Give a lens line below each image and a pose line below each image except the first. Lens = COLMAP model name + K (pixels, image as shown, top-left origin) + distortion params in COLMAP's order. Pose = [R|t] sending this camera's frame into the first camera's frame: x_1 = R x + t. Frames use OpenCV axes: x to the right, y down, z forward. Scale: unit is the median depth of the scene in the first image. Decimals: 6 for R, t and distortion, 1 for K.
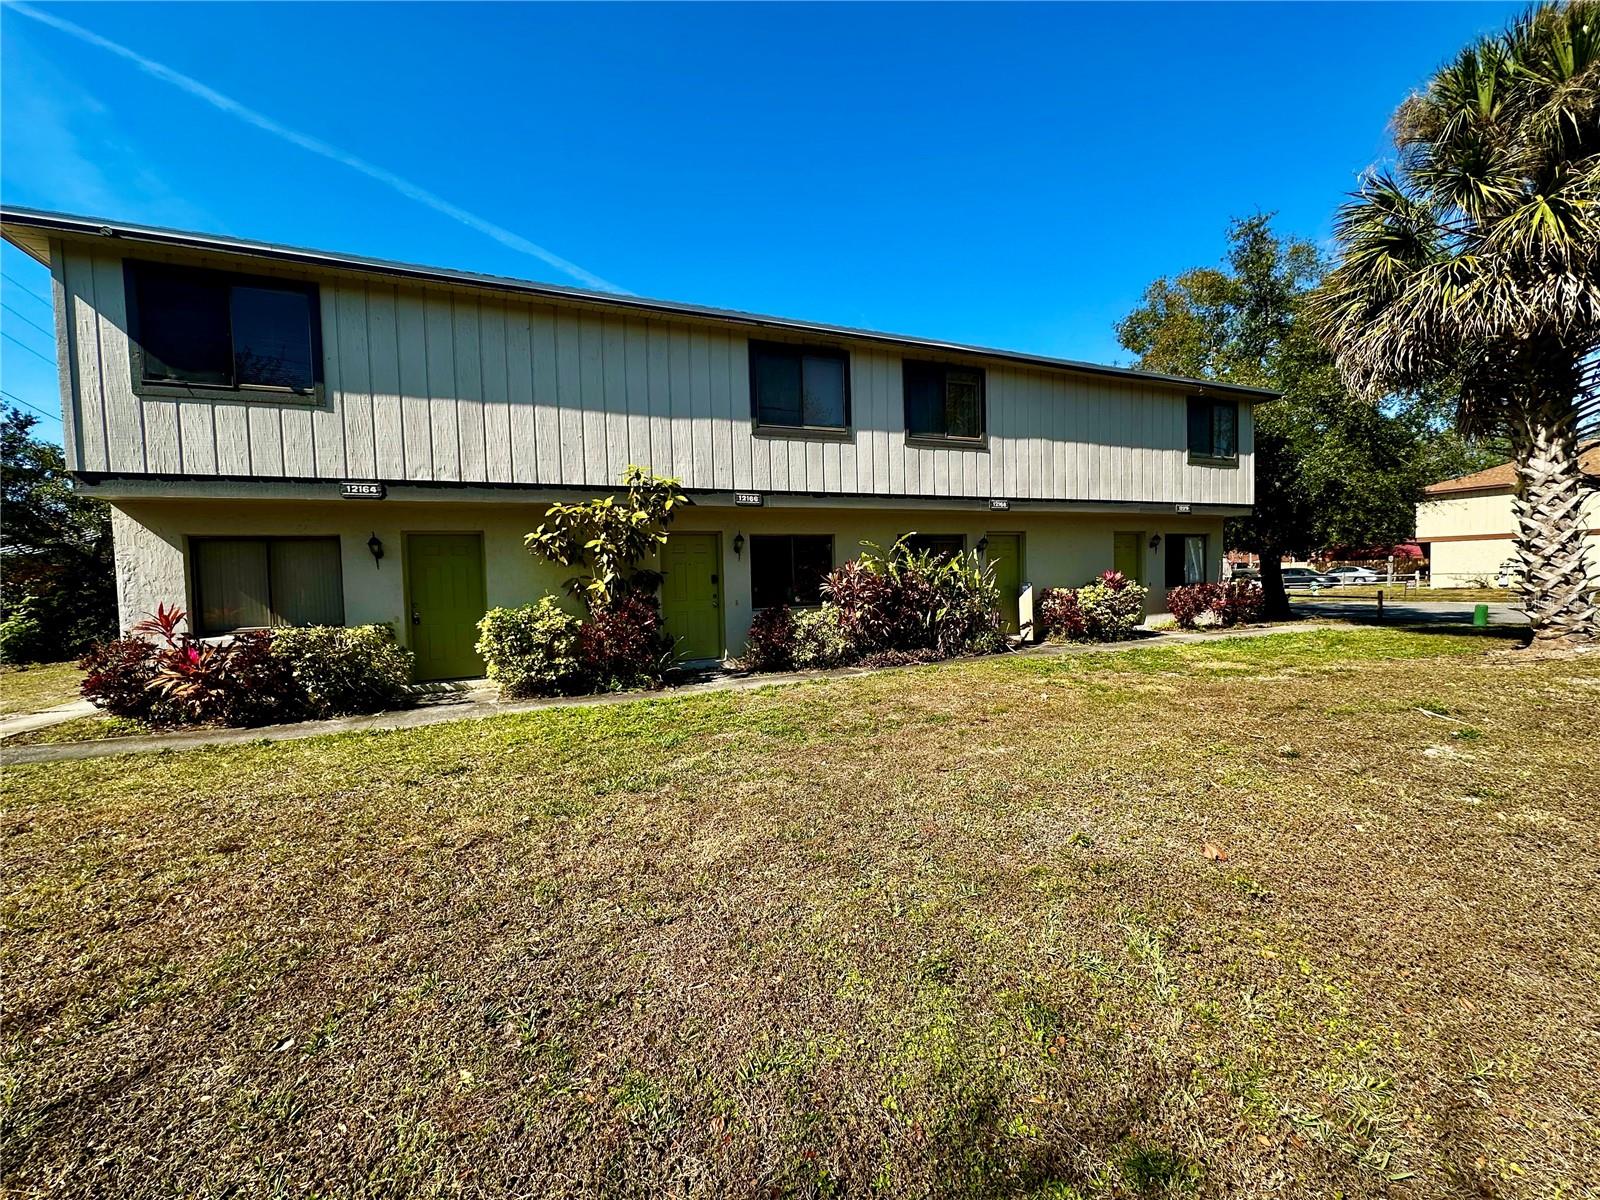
lens RADIAL K [[640.5, 0, 798.6], [0, 640.5, 597.8], [0, 0, 1]] dist [-0.001226, 0.001184]
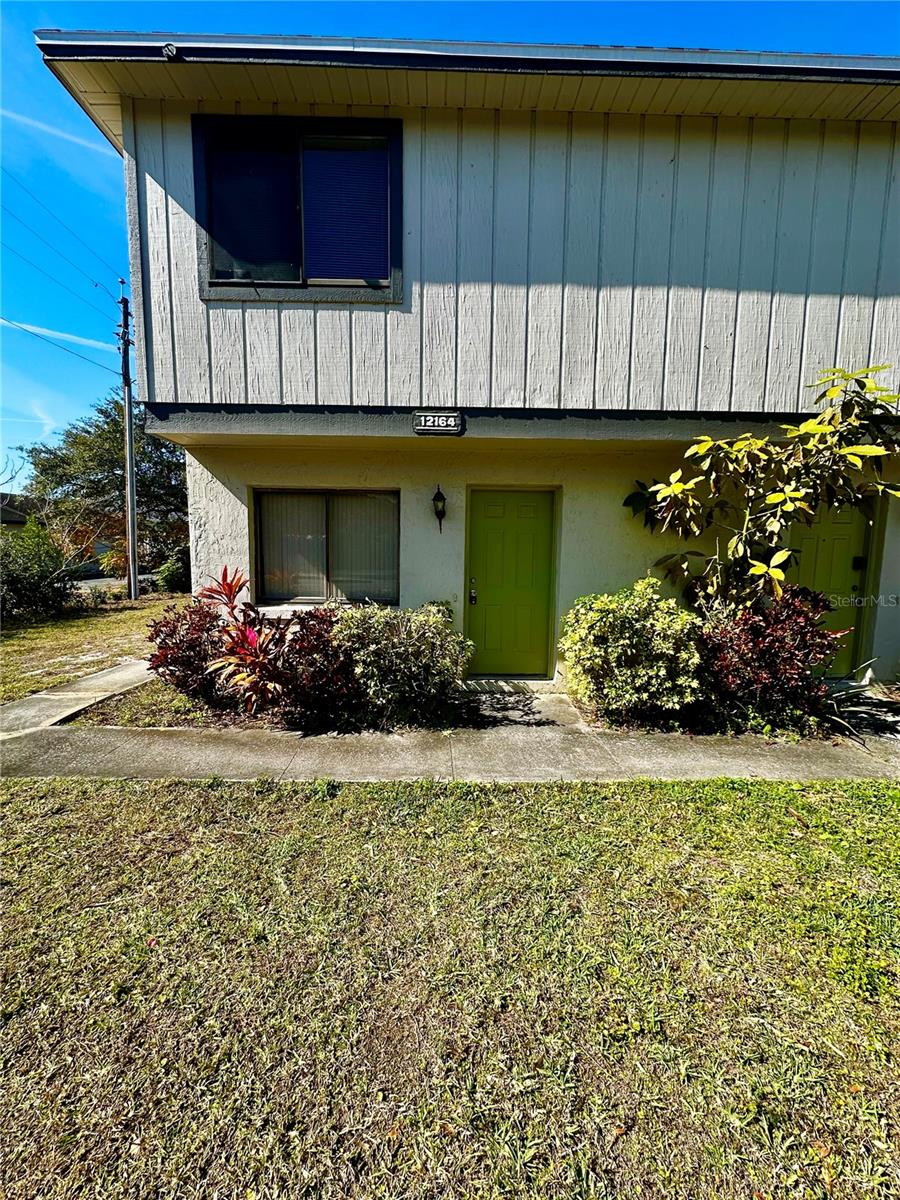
lens RADIAL K [[480.4, 0, 452.0], [0, 480.4, 598.1], [0, 0, 1]] dist [-0.001226, 0.001184]
pose [[0.923113, 0.079409, -0.376240, -0.451440], [-0.052691, 0.995337, 0.080797, -0.015141], [0.380901, -0.054761, 0.922993, 0.497609]]
